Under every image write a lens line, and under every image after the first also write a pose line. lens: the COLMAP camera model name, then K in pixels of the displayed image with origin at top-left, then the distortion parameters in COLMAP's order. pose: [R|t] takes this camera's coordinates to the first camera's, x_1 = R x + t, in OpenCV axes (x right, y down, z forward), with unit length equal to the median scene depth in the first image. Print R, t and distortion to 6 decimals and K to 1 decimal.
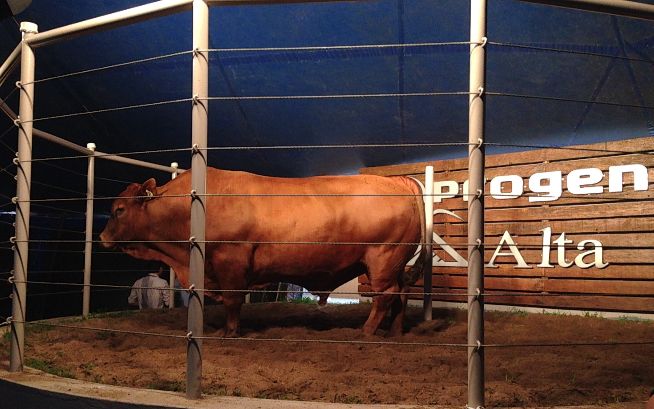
lens RADIAL K [[1254.7, 0, 327.0], [0, 1254.7, 204.2], [0, 0, 1]] dist [-0.170395, 0.000000]
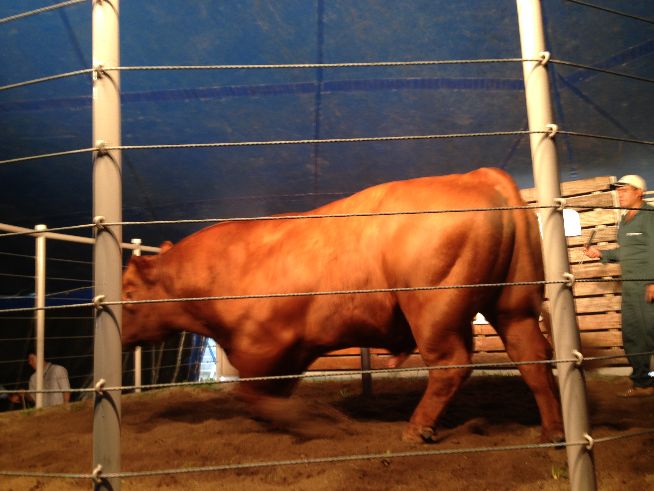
lens RADIAL K [[682.8, 0, 313.0], [0, 682.8, 230.3], [0, 0, 1]] dist [0.009817, 0.000000]
pose [[0.958086, -0.020197, 0.285767, -0.086699], [0.052163, 0.993136, -0.104694, 0.029098], [-0.281691, 0.115213, 0.952563, 0.564681]]
